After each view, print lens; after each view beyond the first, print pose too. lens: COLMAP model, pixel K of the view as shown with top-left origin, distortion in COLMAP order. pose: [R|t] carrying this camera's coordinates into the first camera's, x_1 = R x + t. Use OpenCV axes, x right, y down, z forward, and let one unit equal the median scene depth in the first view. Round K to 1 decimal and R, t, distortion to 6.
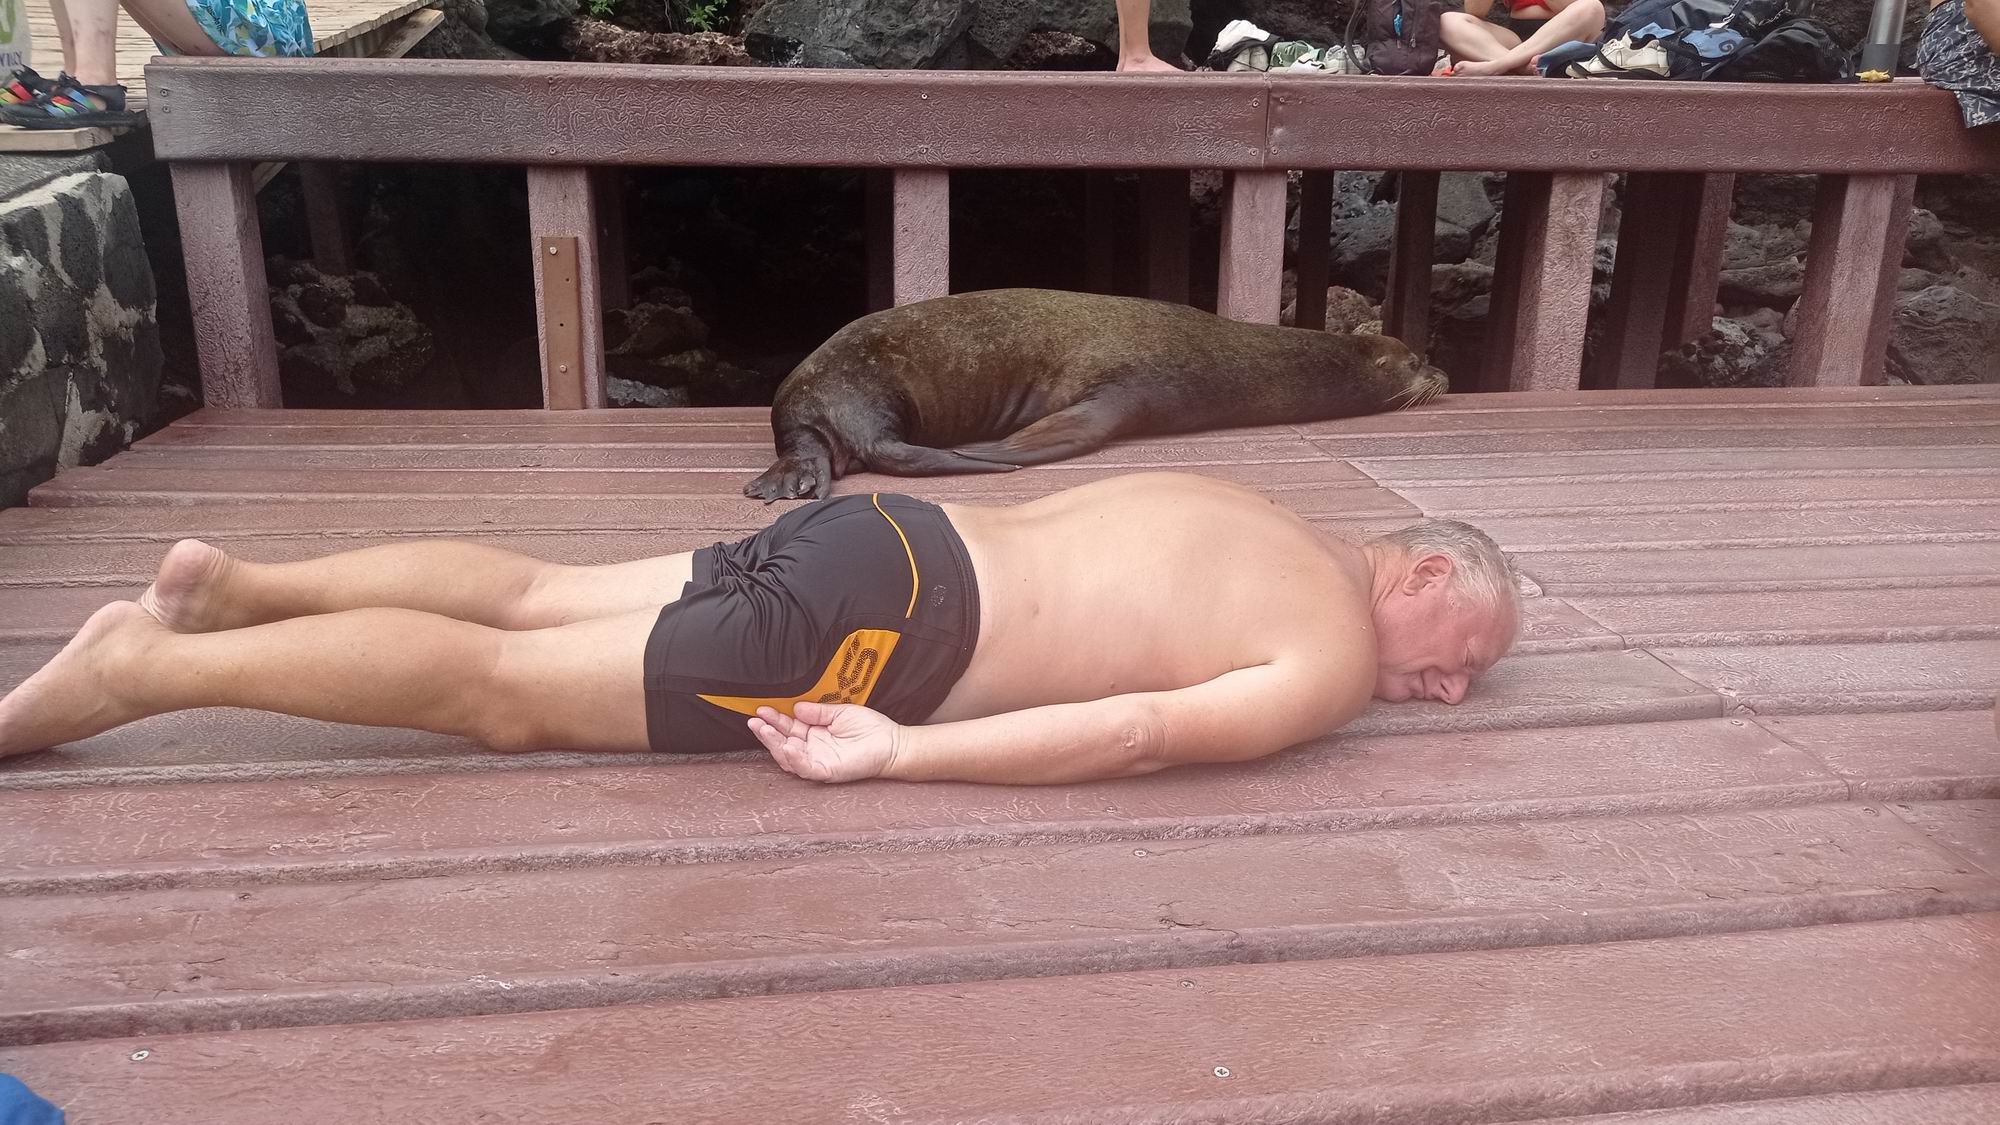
lens RADIAL K [[1514.7, 0, 1000.0], [0, 1514.7, 562.5], [0, 0, 1]] dist [0.101114, -0.165510]
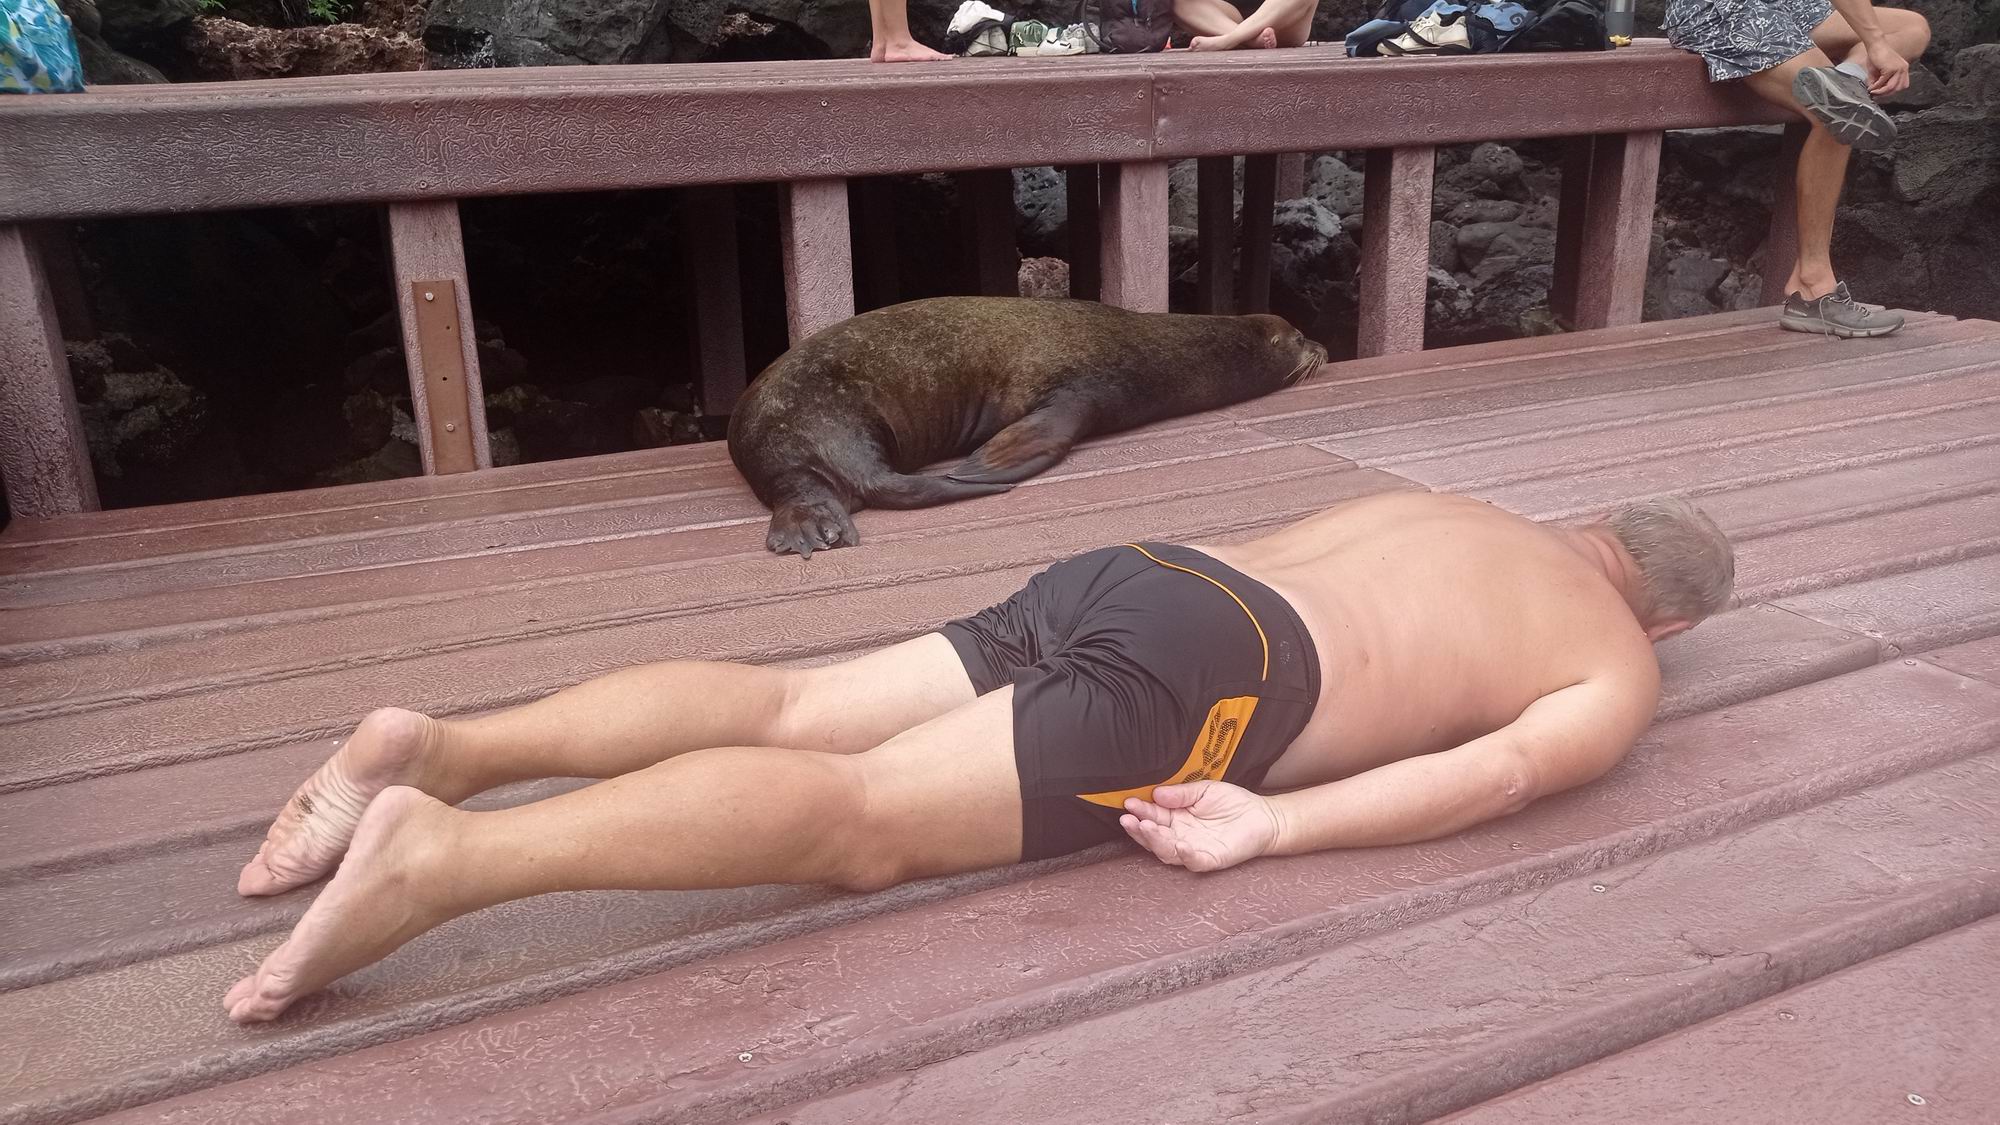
lens RADIAL K [[1514.7, 0, 1000.0], [0, 1514.7, 562.5], [0, 0, 1]] dist [0.101114, -0.165510]
pose [[0.957938, -0.123698, 0.258946, -0.224521], [0.118114, 0.992308, 0.037078, -0.045345], [-0.261540, -0.004933, 0.965180, 0.057660]]
